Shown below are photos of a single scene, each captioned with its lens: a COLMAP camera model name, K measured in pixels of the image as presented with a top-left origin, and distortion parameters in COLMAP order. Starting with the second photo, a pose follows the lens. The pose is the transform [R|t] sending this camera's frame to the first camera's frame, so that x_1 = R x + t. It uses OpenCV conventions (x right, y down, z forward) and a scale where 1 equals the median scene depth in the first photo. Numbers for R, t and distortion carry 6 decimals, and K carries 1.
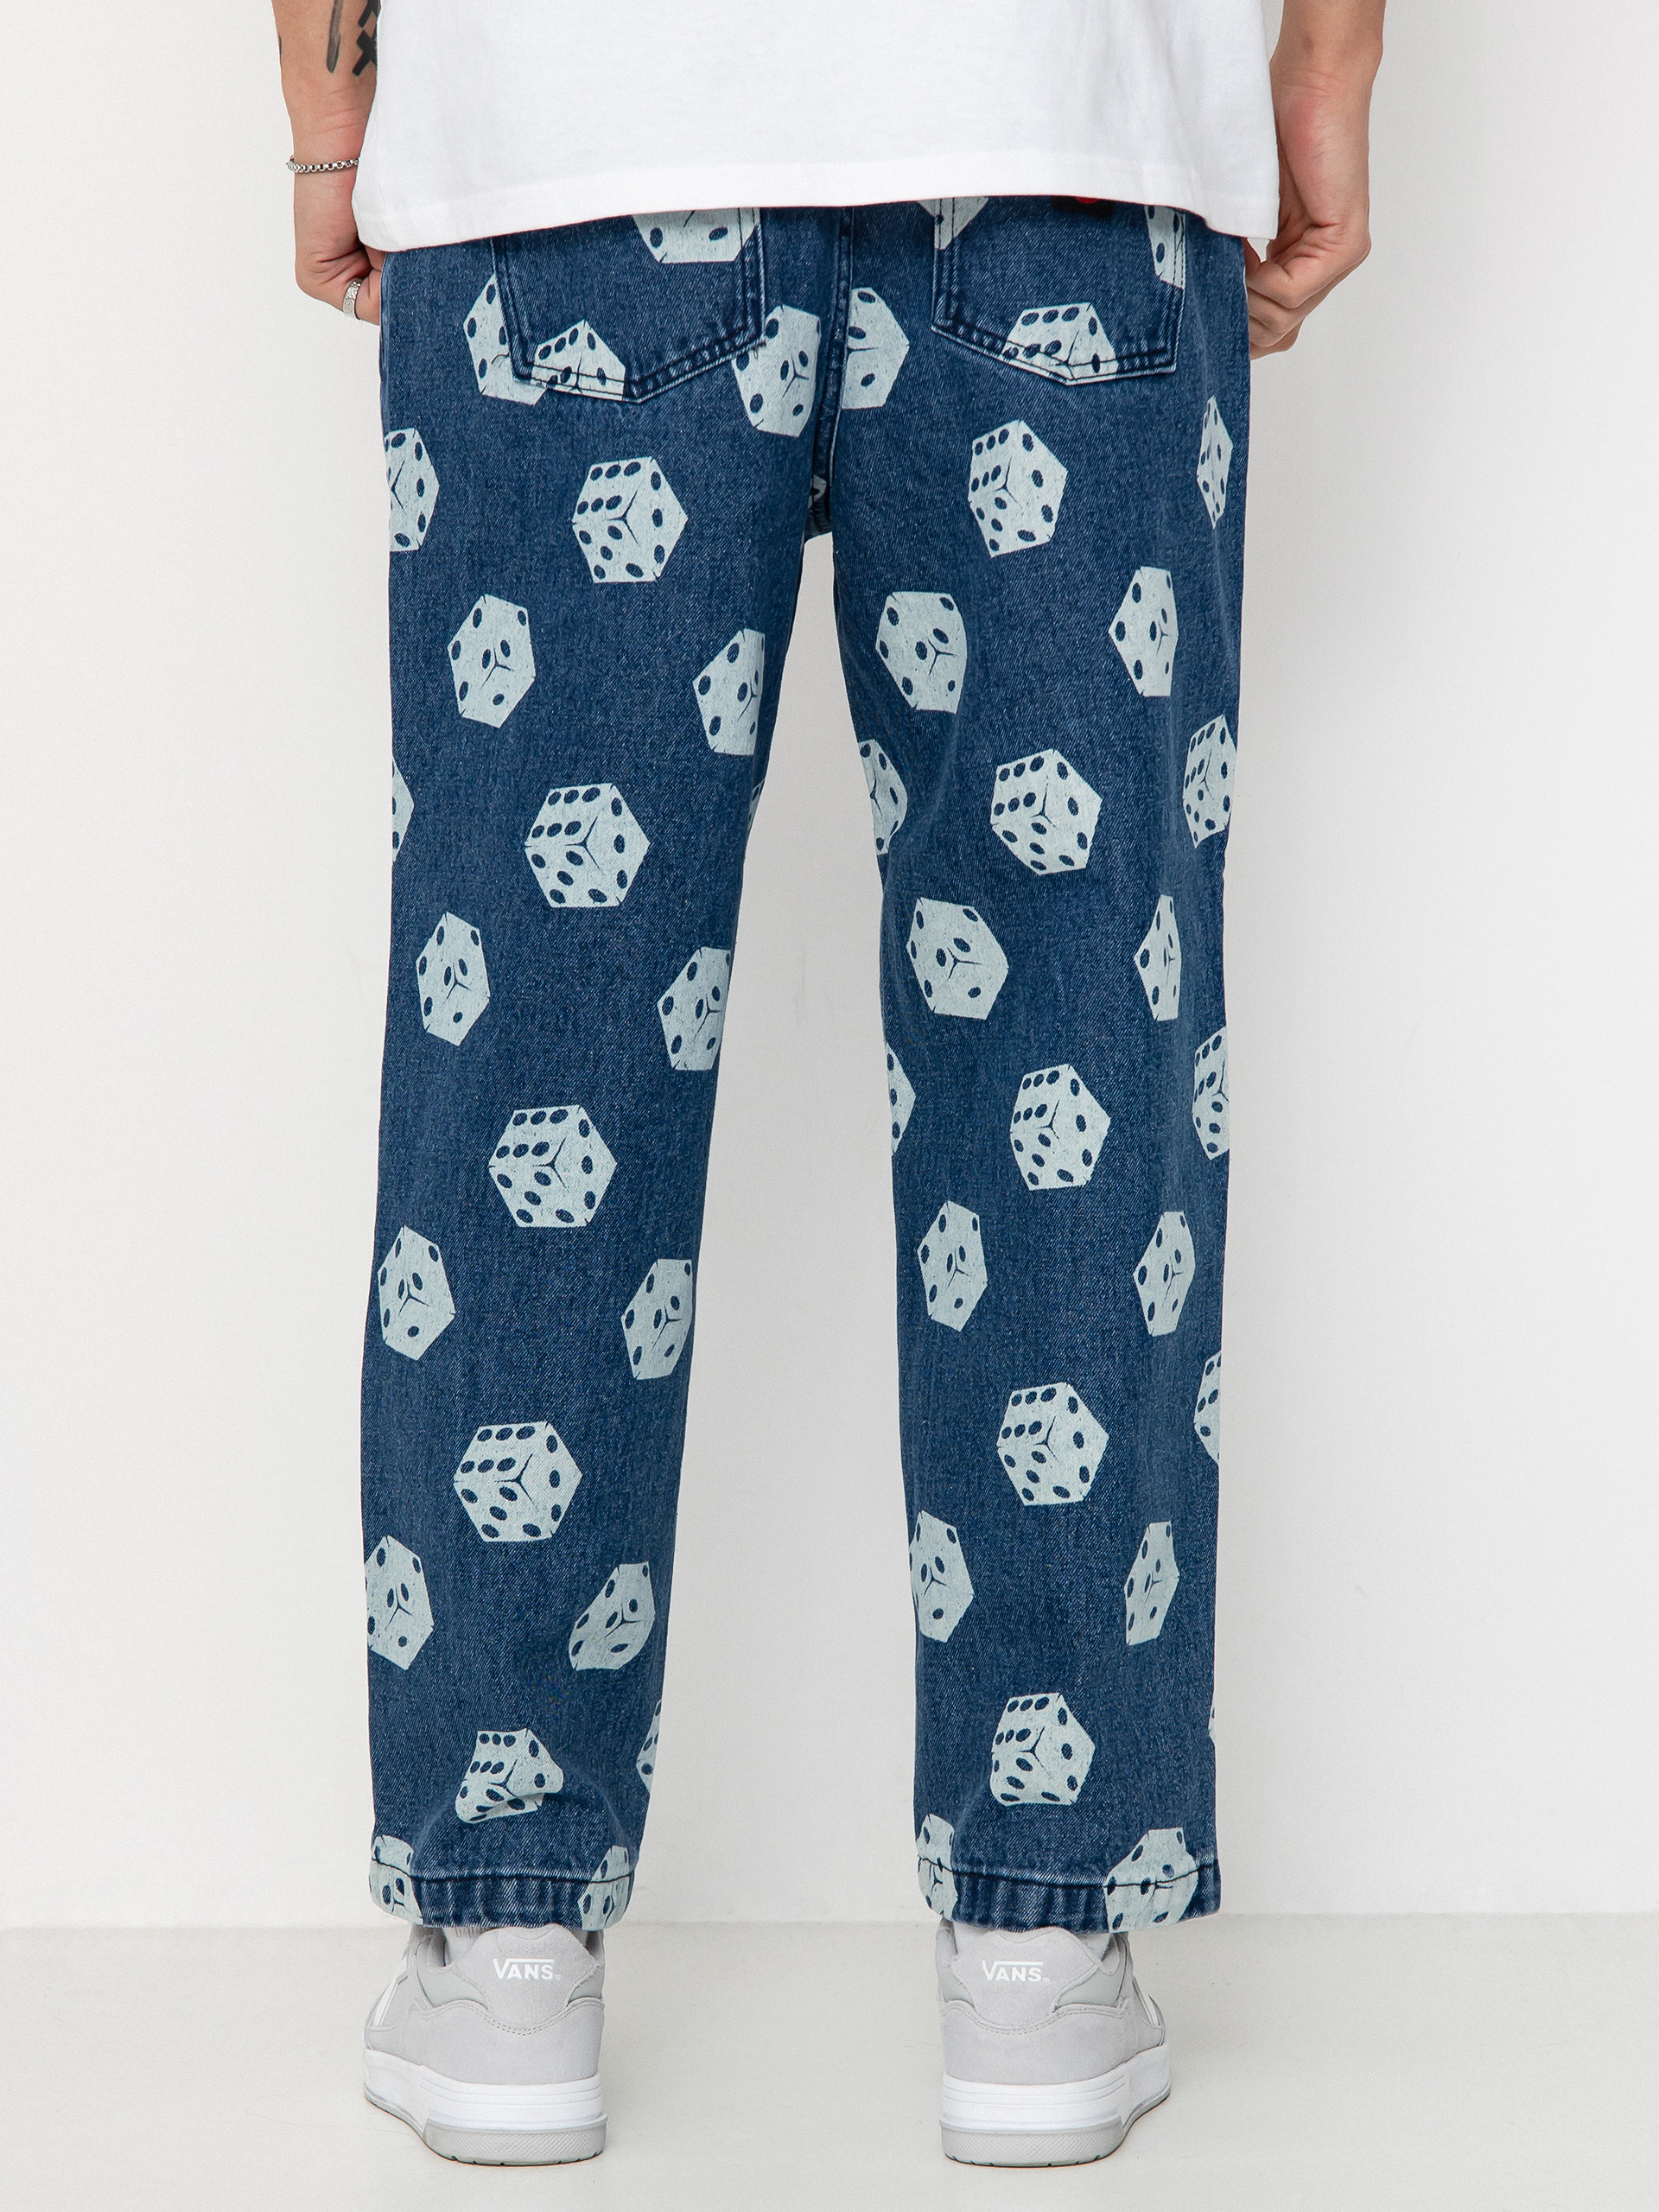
lens RADIAL K [[4340.7, 0, 829.5], [0, 4340.7, 1106.0], [0, 0, 1]] dist [0.581623, -5.599383]
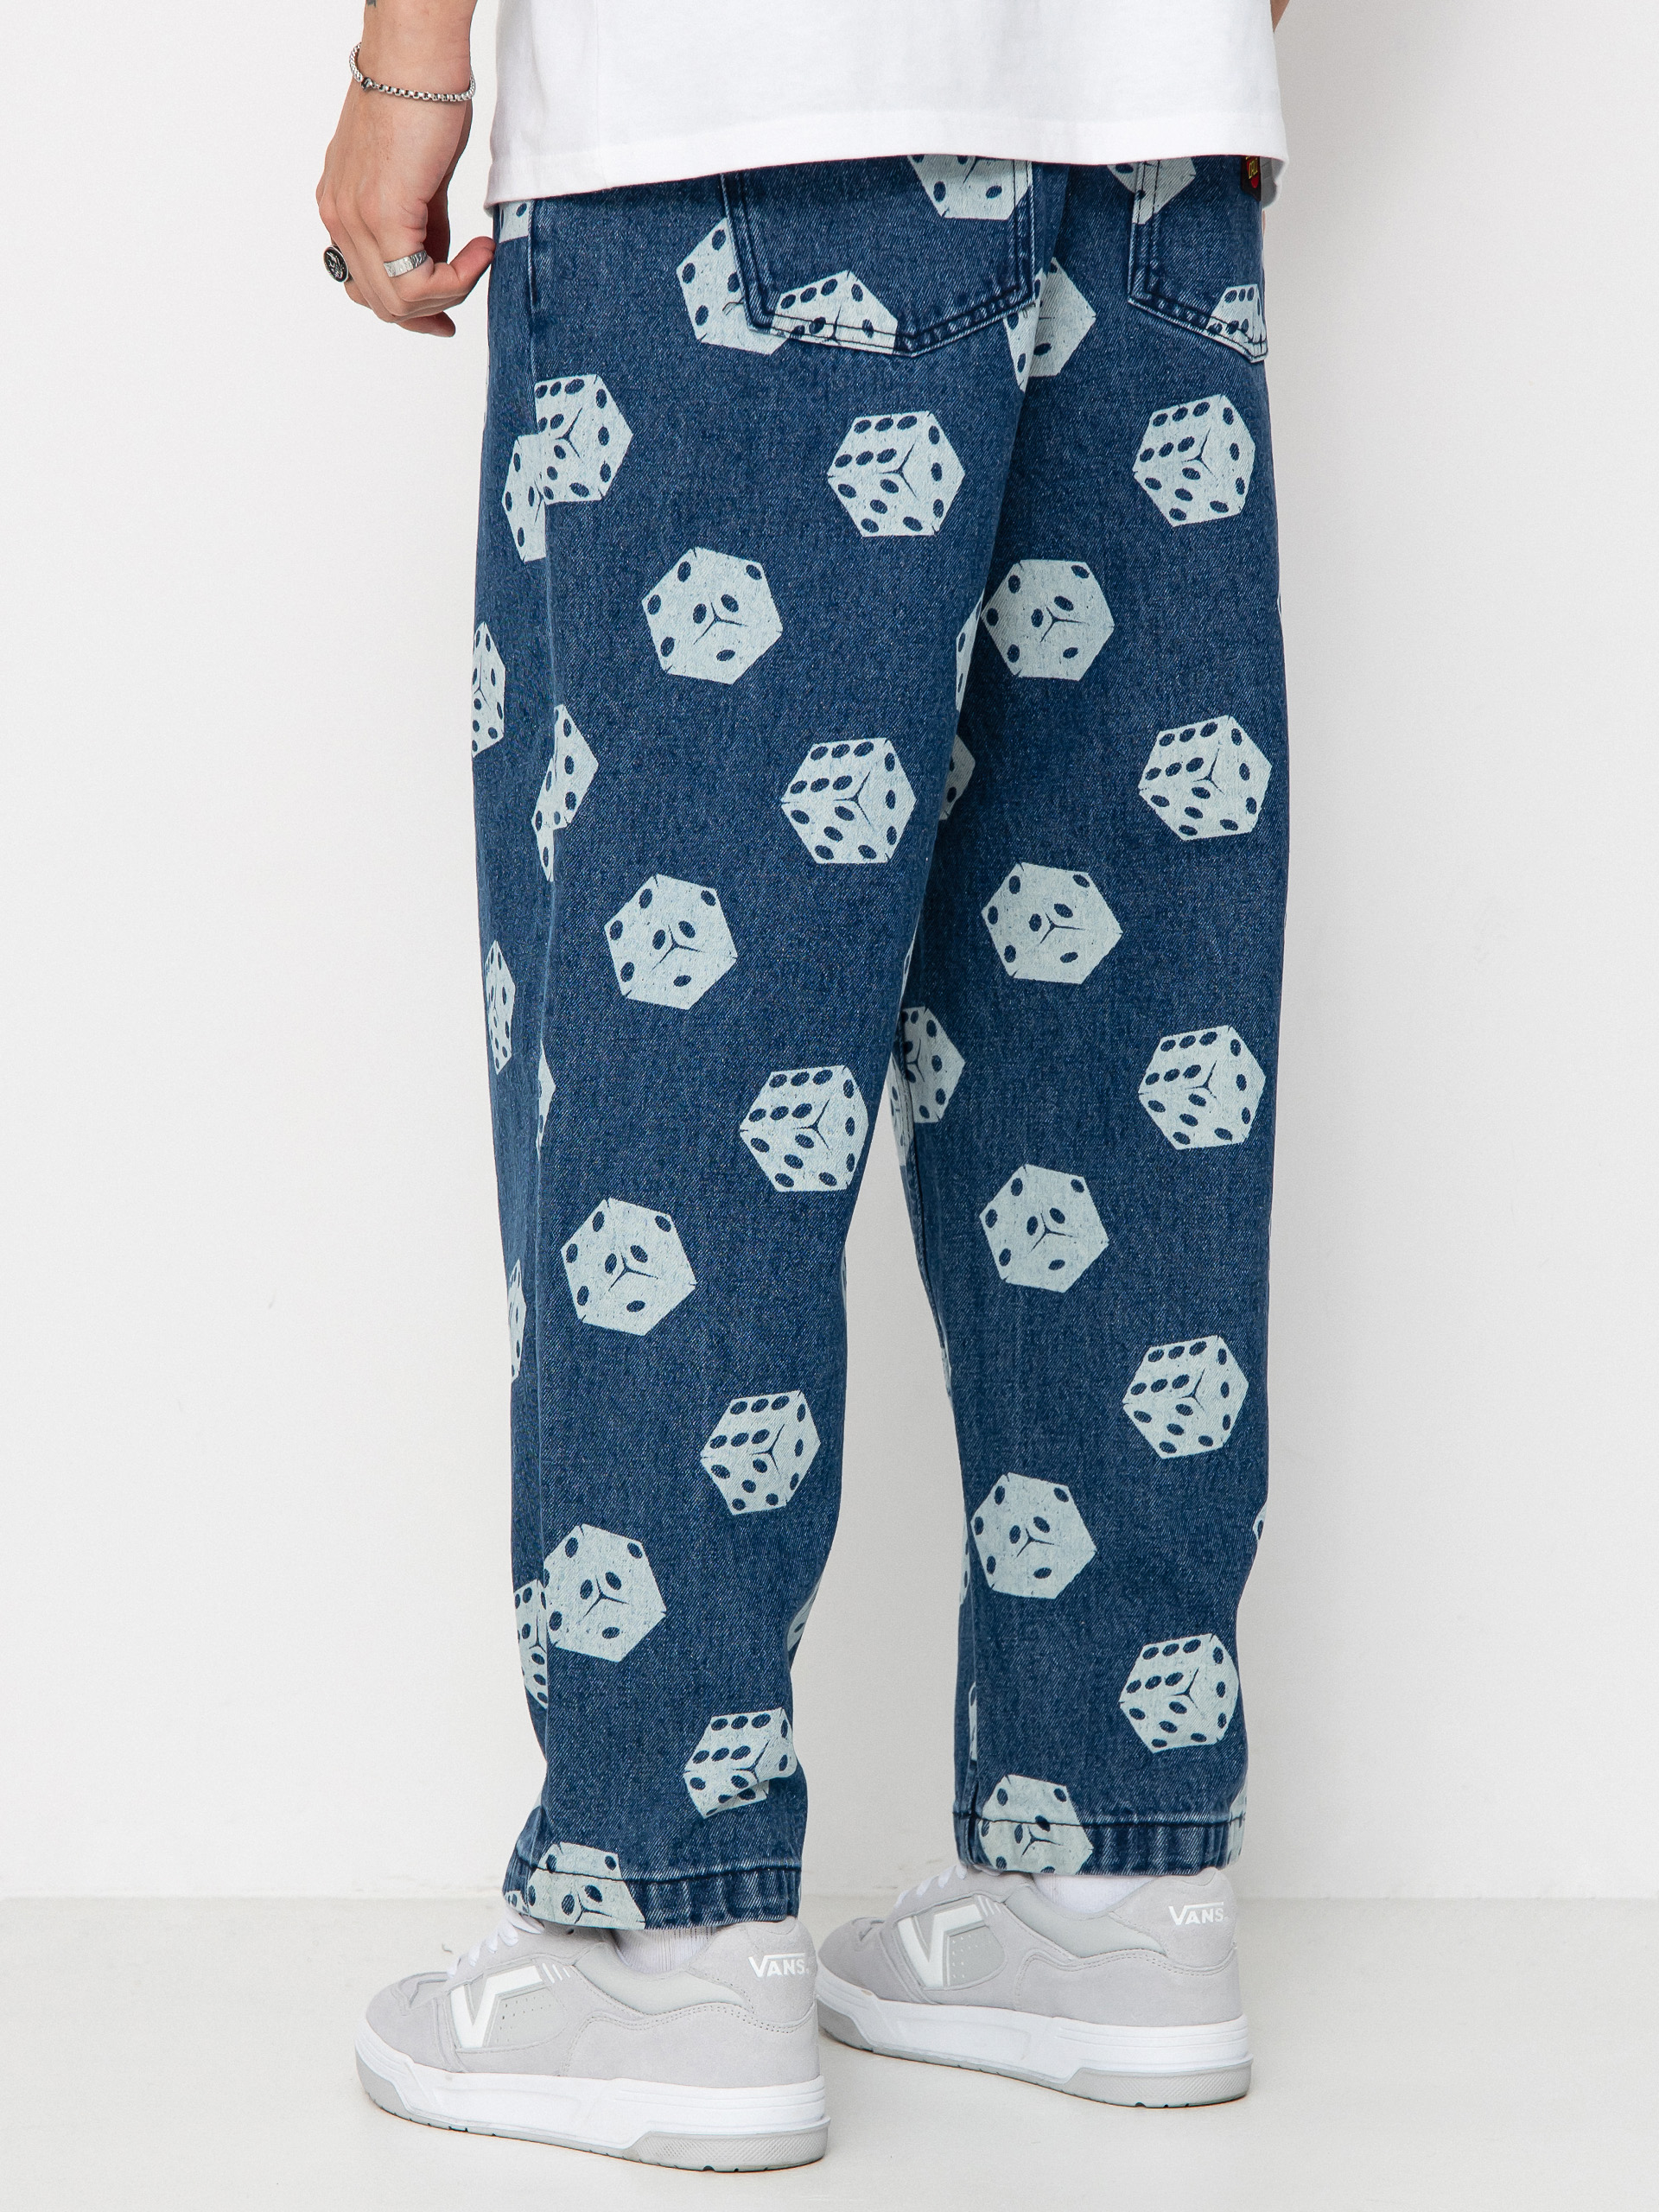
lens RADIAL K [[4349.3, 0, 829.5], [0, 4349.3, 1106.0], [0, 0, 1]] dist [0.216045, 0.120778]
pose [[0.905688, -0.015662, 0.423656, -0.475586], [0.024998, 0.999552, -0.016489, 0.025041], [-0.423208, 0.025524, 0.905673, 0.112411]]
